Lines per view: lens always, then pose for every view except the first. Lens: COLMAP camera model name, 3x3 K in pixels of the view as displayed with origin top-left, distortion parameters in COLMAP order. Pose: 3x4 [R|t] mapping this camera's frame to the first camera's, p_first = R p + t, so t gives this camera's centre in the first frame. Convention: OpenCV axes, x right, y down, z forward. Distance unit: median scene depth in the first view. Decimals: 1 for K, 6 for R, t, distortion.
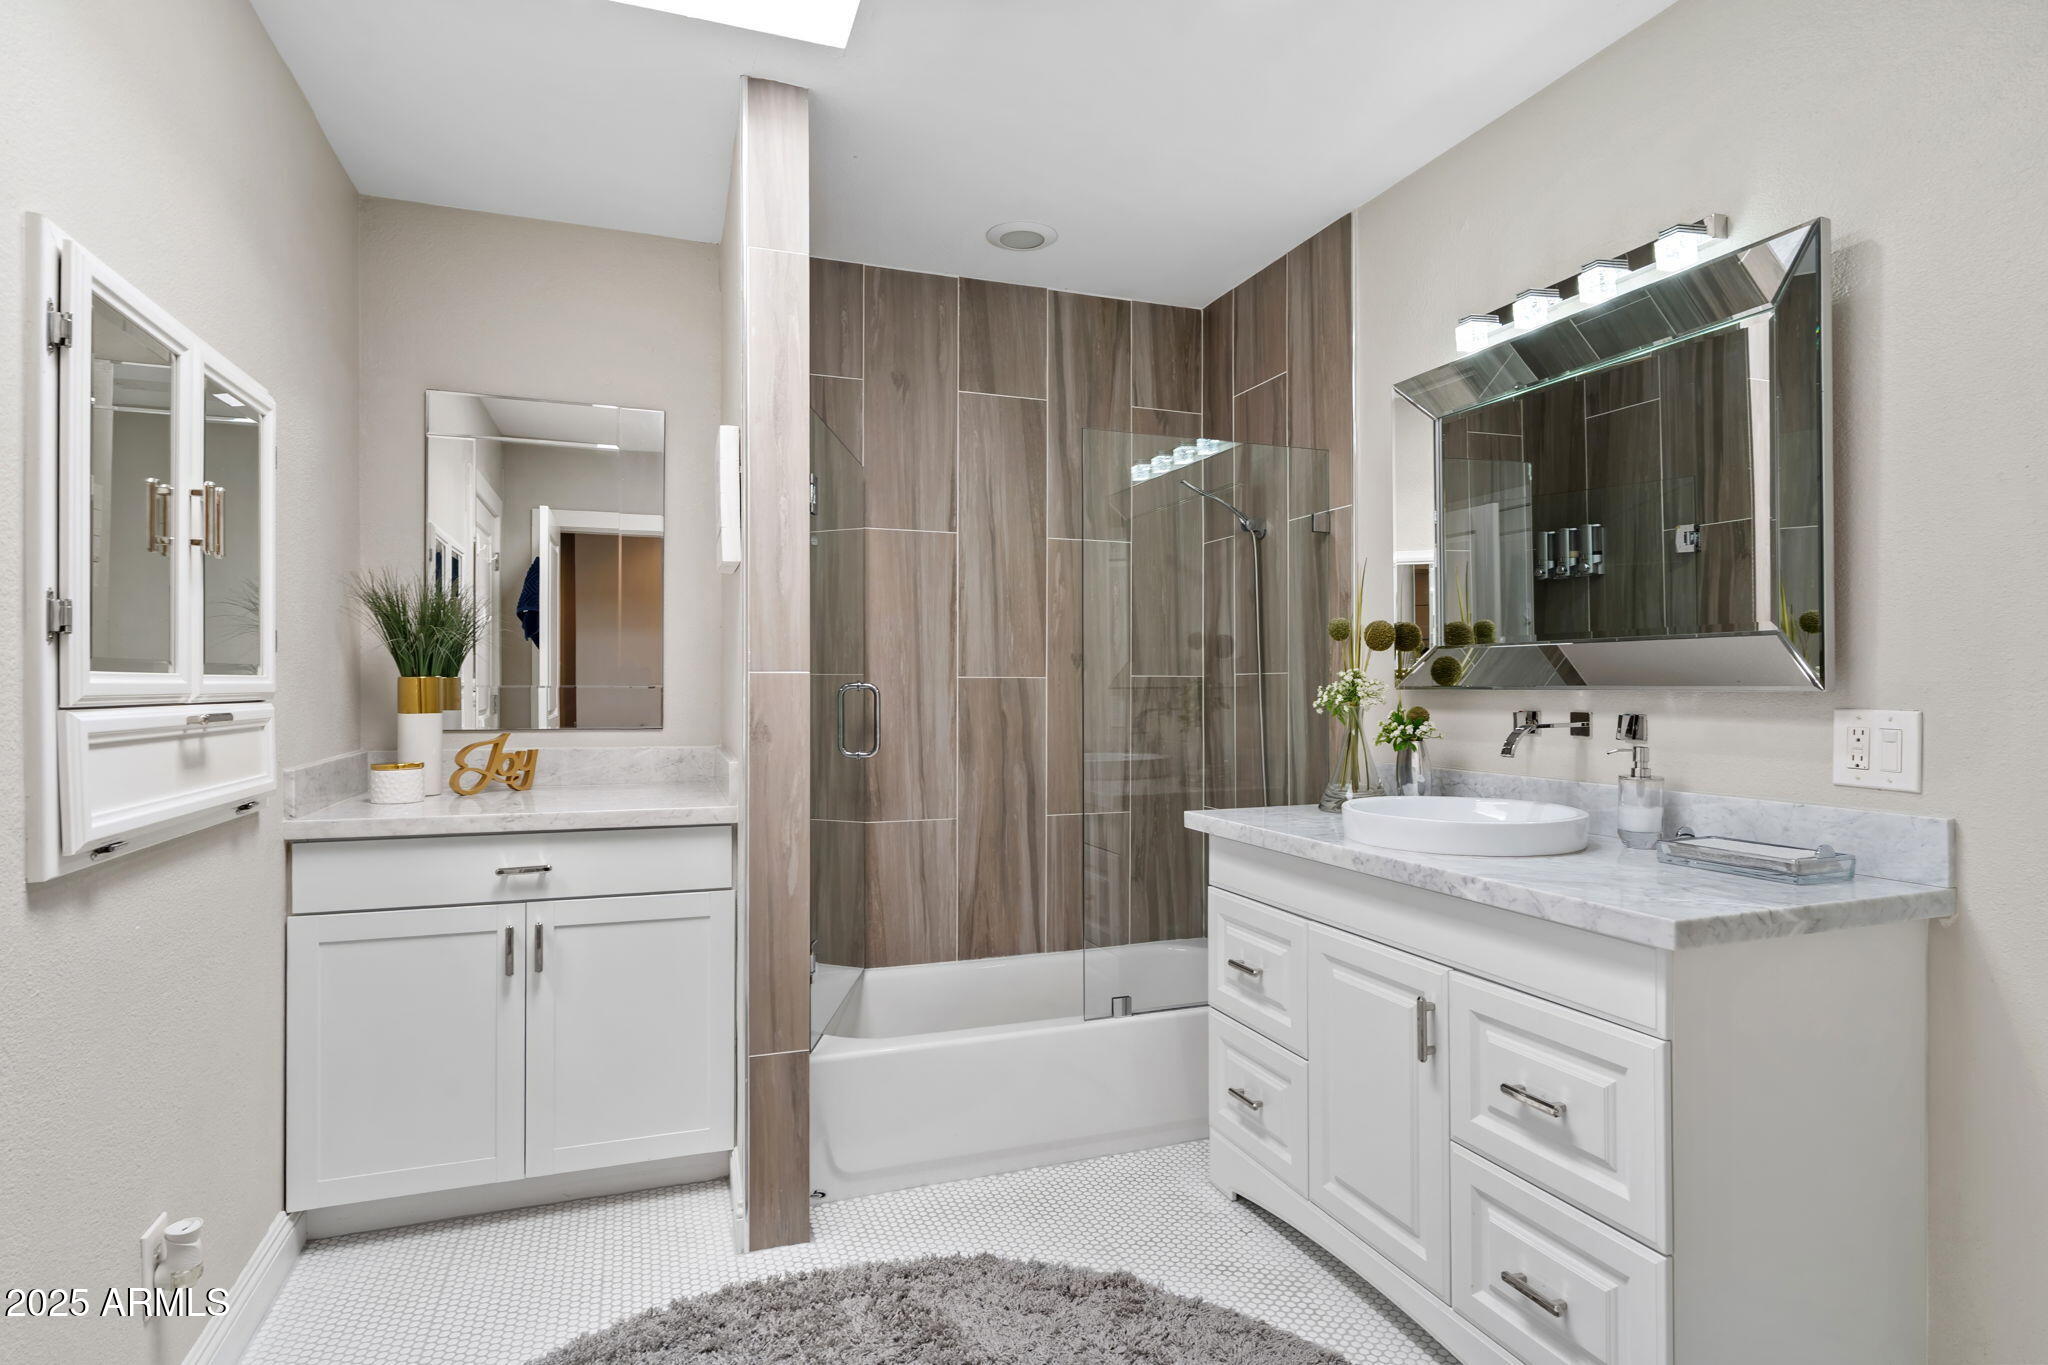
lens RADIAL K [[1077.4, 0, 1024.0], [0, 1077.4, 682.5], [0, 0, 1]] dist [0.000957, -0.000050]
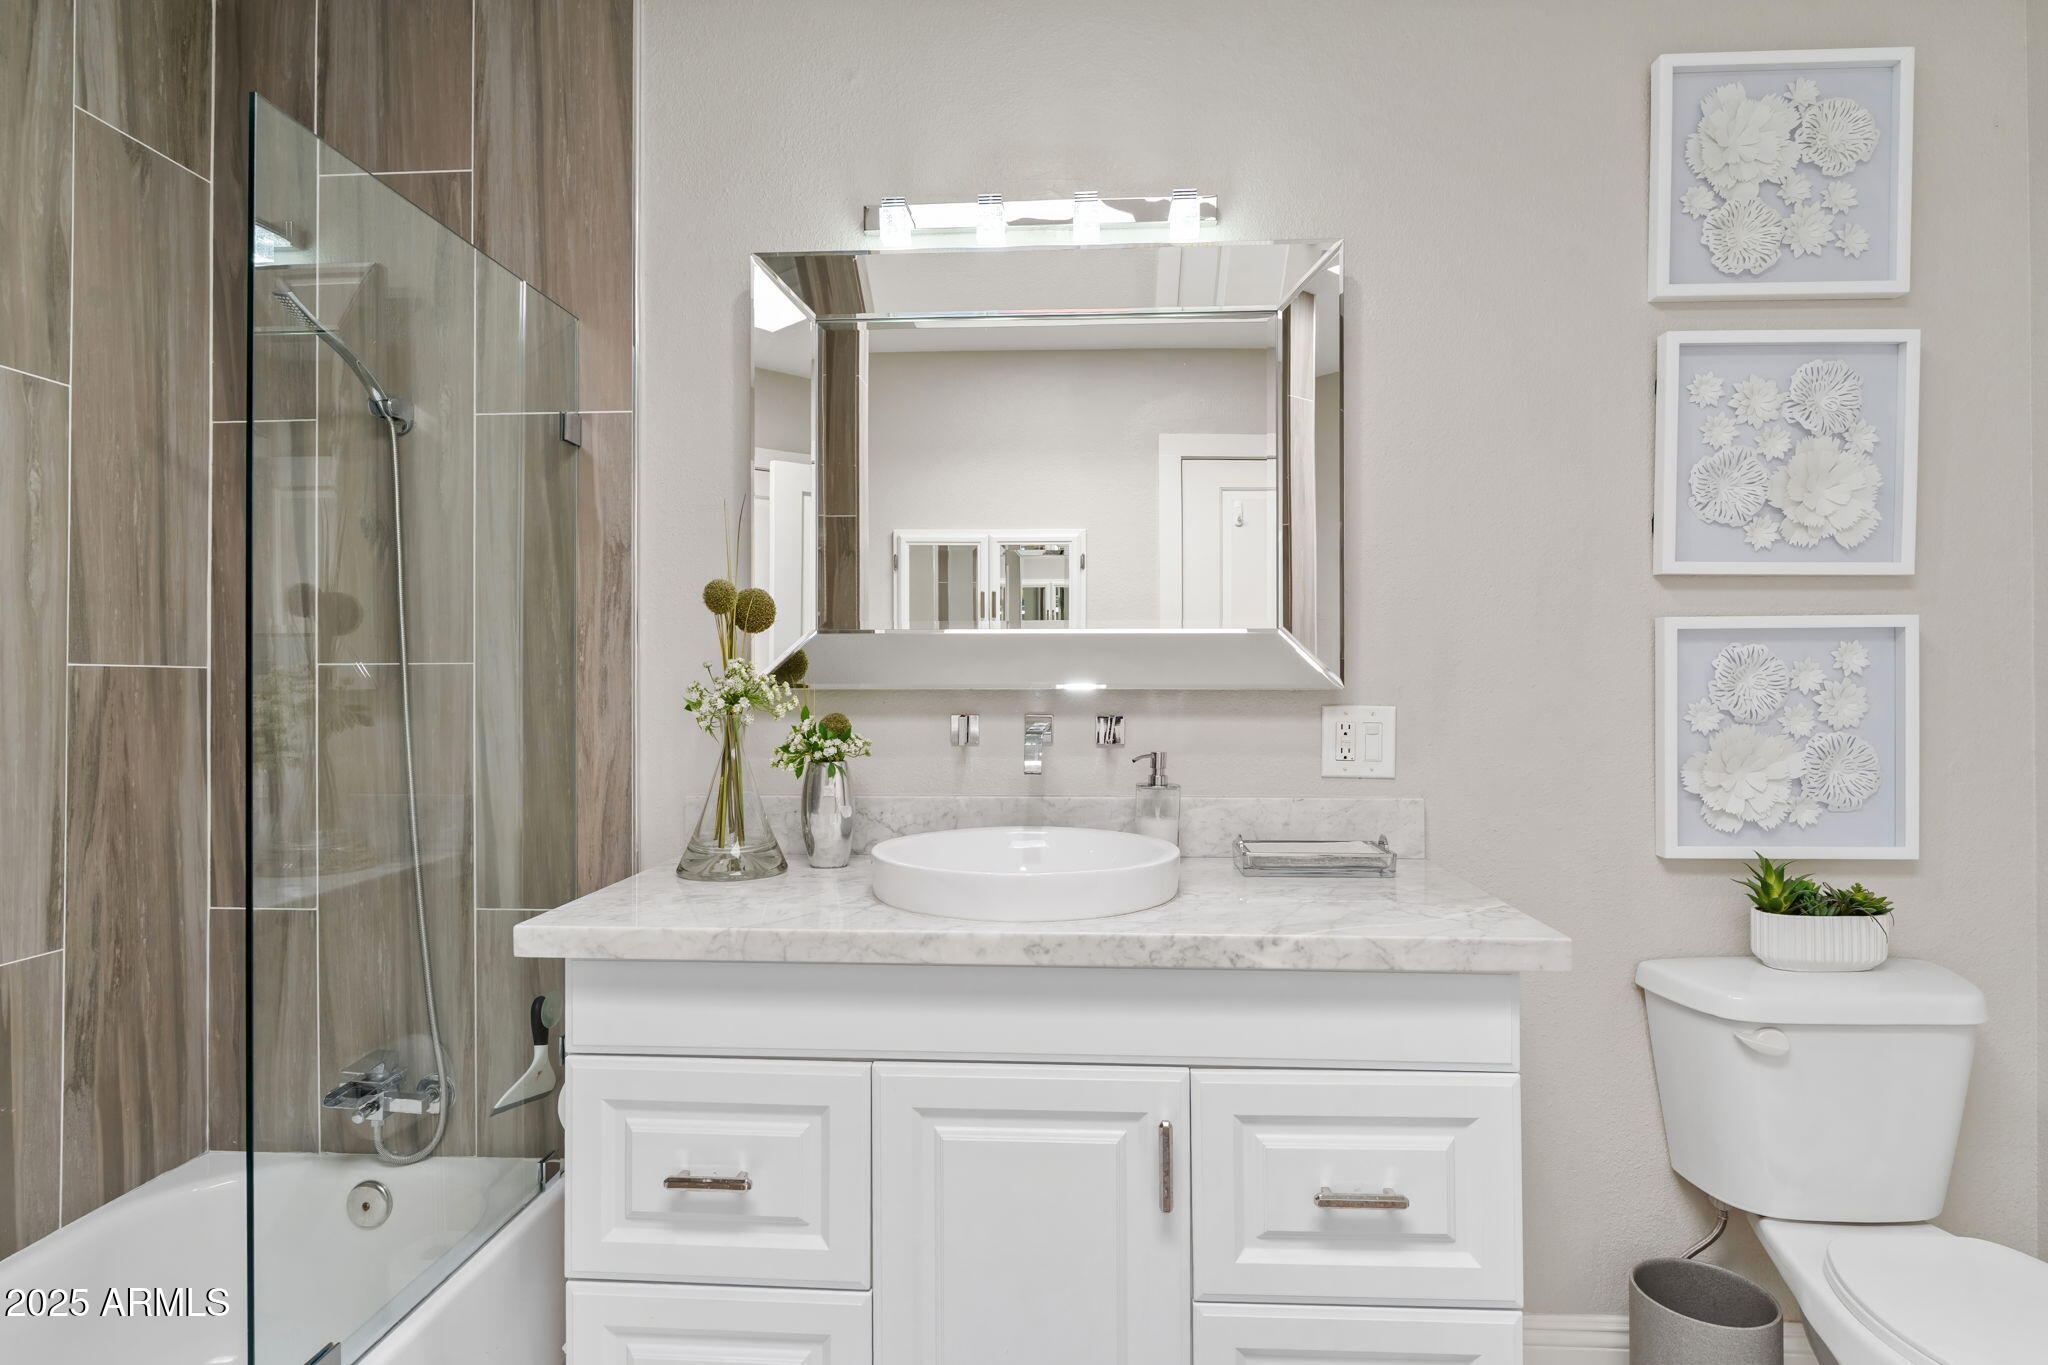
lens RADIAL K [[1064.4, 0, 1024.0], [0, 1064.4, 682.5], [0, 0, 1]] dist [0.005654, -0.008732]
pose [[0.399871, 0.003434, 0.916565, -0.247570], [-0.001829, 0.999994, -0.002949, 0.003996], [-0.916569, -0.000498, 0.399875, 0.638556]]
